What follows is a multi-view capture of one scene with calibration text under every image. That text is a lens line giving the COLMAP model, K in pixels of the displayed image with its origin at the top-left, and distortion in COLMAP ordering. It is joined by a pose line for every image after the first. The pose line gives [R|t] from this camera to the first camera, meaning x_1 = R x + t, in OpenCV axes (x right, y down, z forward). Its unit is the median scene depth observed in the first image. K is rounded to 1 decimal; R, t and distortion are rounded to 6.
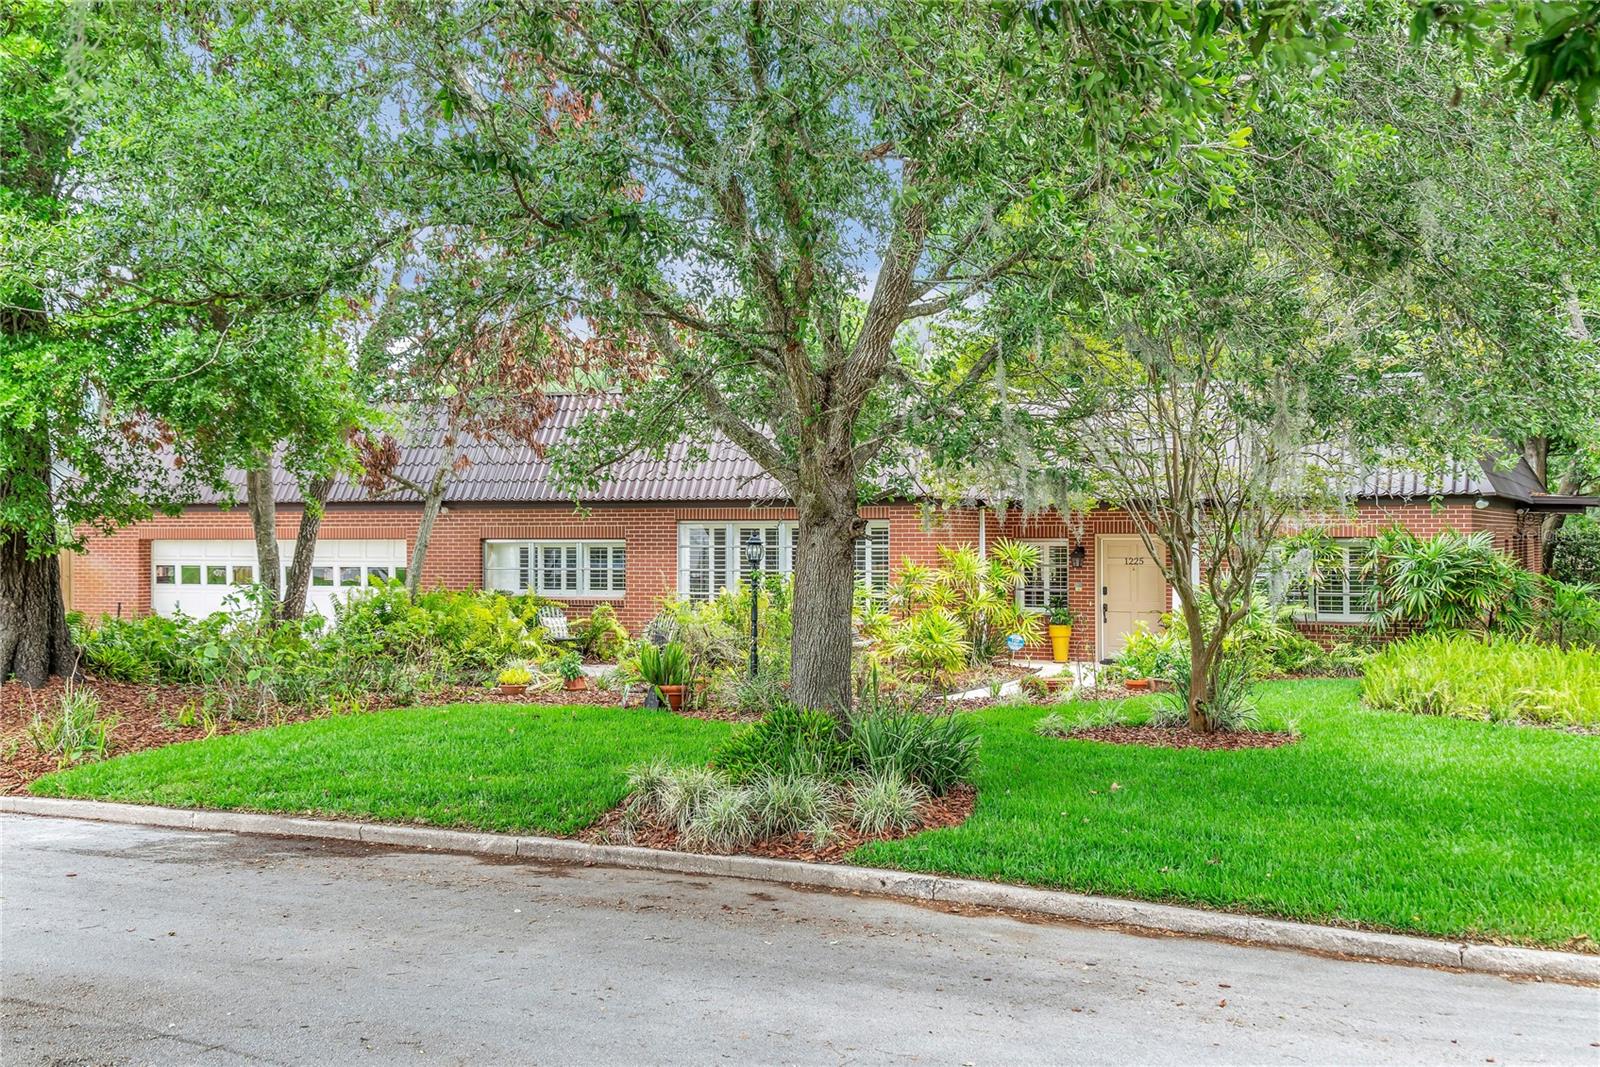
lens RADIAL K [[1713.0, 0, 800.0], [0, 1713.0, 533.5], [0, 0, 1]] dist [0.003683, 0.001036]
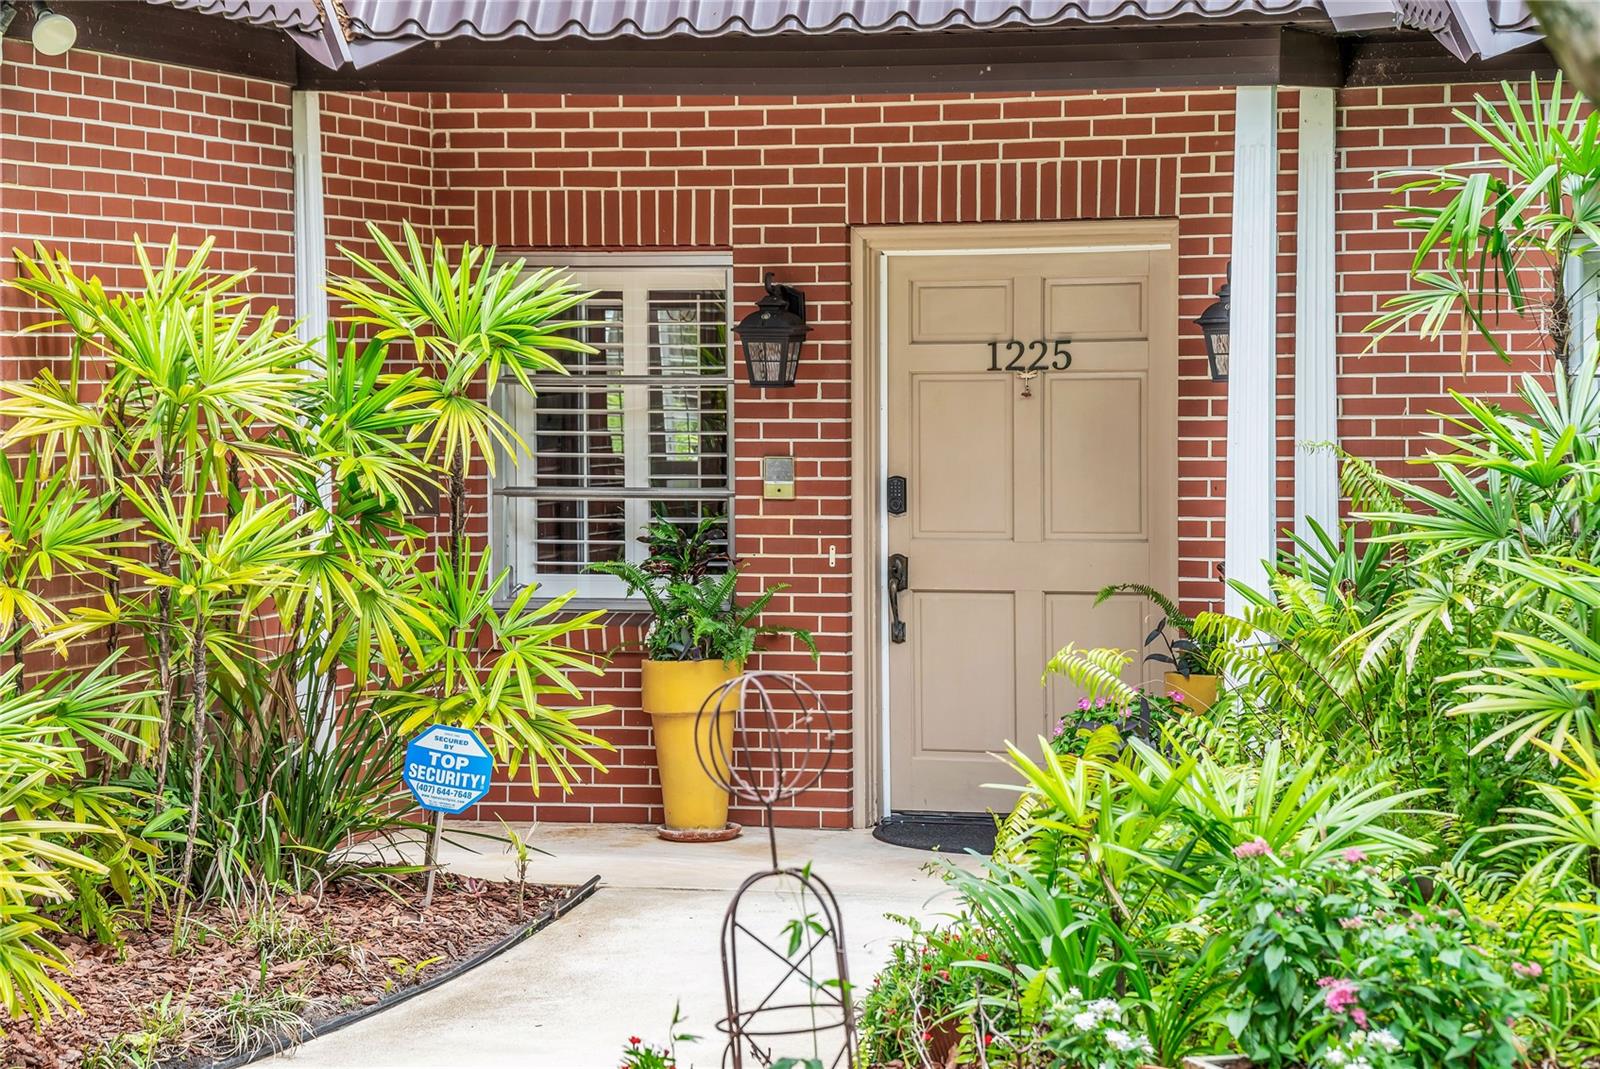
lens RADIAL K [[4259.7, 0, 800.0], [0, 4259.7, 534.5], [0, 0, 1]] dist [0.000220, 0.002496]
pose [[0.986855, -0.009910, 0.161304, 0.077676], [0.003296, 0.999145, 0.041220, 0.015902], [-0.161575, -0.040147, 0.986044, 0.464651]]
